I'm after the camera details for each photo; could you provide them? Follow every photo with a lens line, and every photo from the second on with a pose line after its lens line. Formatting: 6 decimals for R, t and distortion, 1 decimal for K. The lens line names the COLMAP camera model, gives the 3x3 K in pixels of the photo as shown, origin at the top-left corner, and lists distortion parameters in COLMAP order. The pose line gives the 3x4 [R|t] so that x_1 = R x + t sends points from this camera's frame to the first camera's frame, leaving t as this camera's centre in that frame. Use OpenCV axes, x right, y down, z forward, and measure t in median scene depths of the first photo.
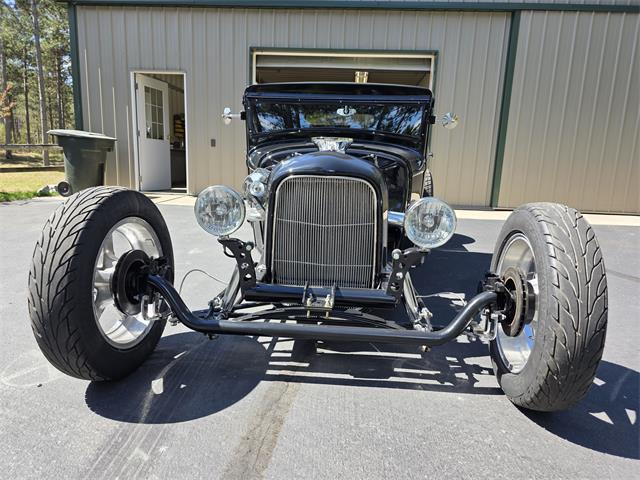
lens RADIAL K [[429.7, 0, 322.1], [0, 429.7, 243.8], [0, 0, 1]] dist [0.056047, -0.048731]
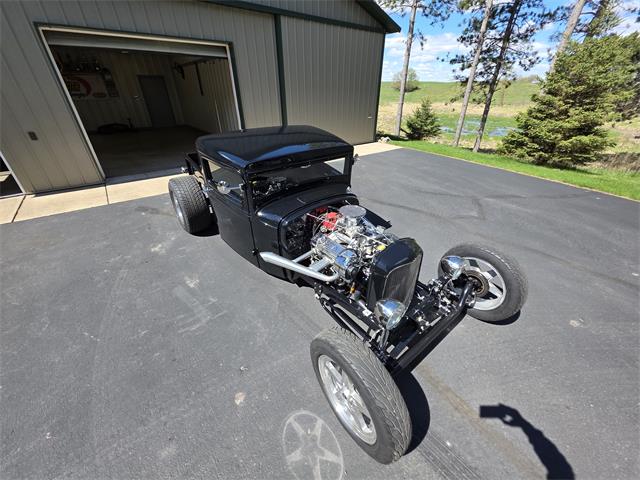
lens RADIAL K [[256.6, 0, 320.9], [0, 256.6, 237.5], [0, 0, 1]] dist [0.003625, 0.000367]
pose [[0.741185, -0.368062, 0.561405, -0.194056], [0.150721, 0.906183, 0.395115, -0.170037], [-0.654162, -0.208238, 0.727123, 0.120092]]
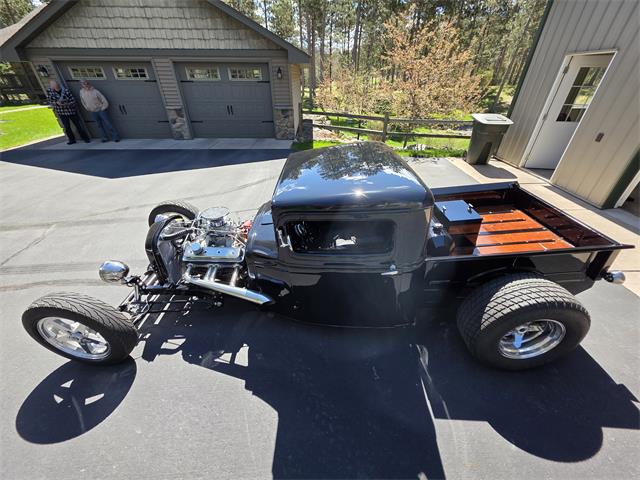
lens RADIAL K [[256.6, 0, 322.9], [0, 256.6, 240.2], [0, 0, 1]] dist [0.003625, 0.000367]
pose [[0.071036, 0.516876, -0.853108, 0.297212], [-0.185776, 0.847159, 0.497803, -0.225961], [0.980021, 0.123125, 0.156202, 0.398289]]
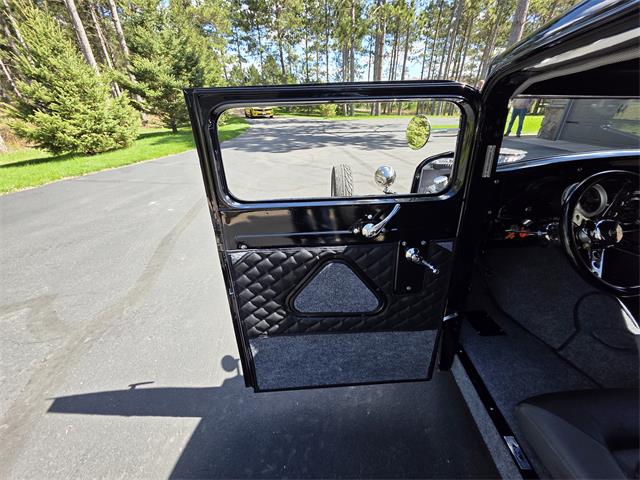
lens RADIAL K [[258.0, 0, 321.2], [0, 258.0, 240.8], [0, 0, 1]] dist [0.007285, -0.000264]
pose [[-0.989311, 0.041945, -0.139661, 0.176161], [-0.054897, 0.780152, 0.623176, -0.138778], [0.135096, 0.624182, -0.769510, 0.493571]]
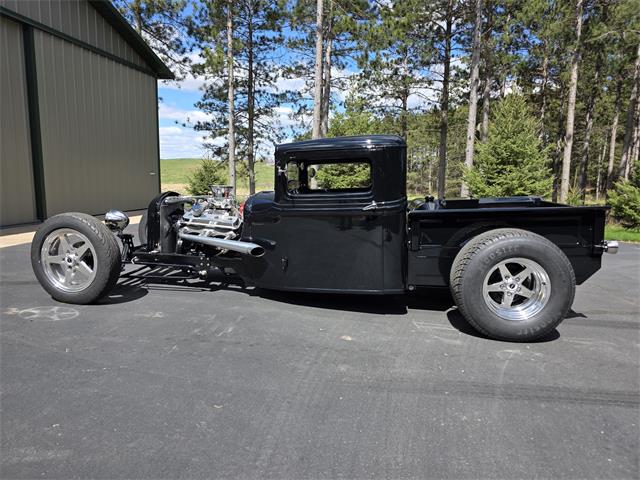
lens RADIAL K [[429.7, 0, 325.4], [0, 429.7, 239.1], [0, 0, 1]] dist [0.056047, -0.048731]
pose [[0.084555, -0.183740, 0.979332, -0.542324], [0.158982, 0.972748, 0.168778, -0.110493], [-0.983654, 0.141425, 0.111462, 0.274144]]
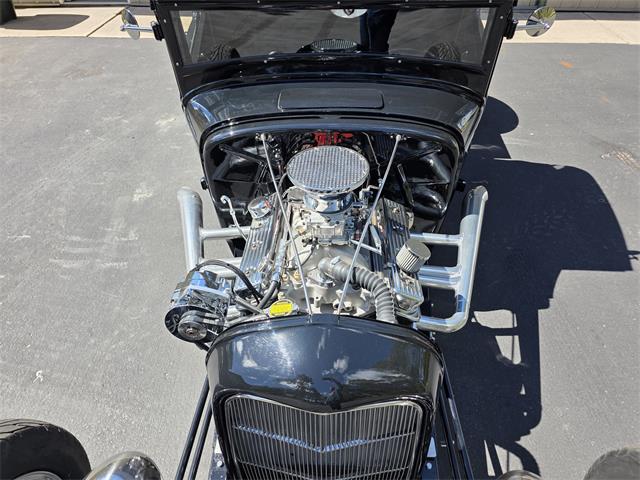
lens RADIAL K [[438.8, 0, 316.1], [0, 438.8, 239.8], [0, 0, 1]] dist [0.026556, -0.029973]
pose [[0.999005, -0.040186, -0.019330, 0.005333], [0.044484, 0.867653, 0.495177, -0.135483], [-0.003127, -0.495544, 0.868577, 0.158237]]
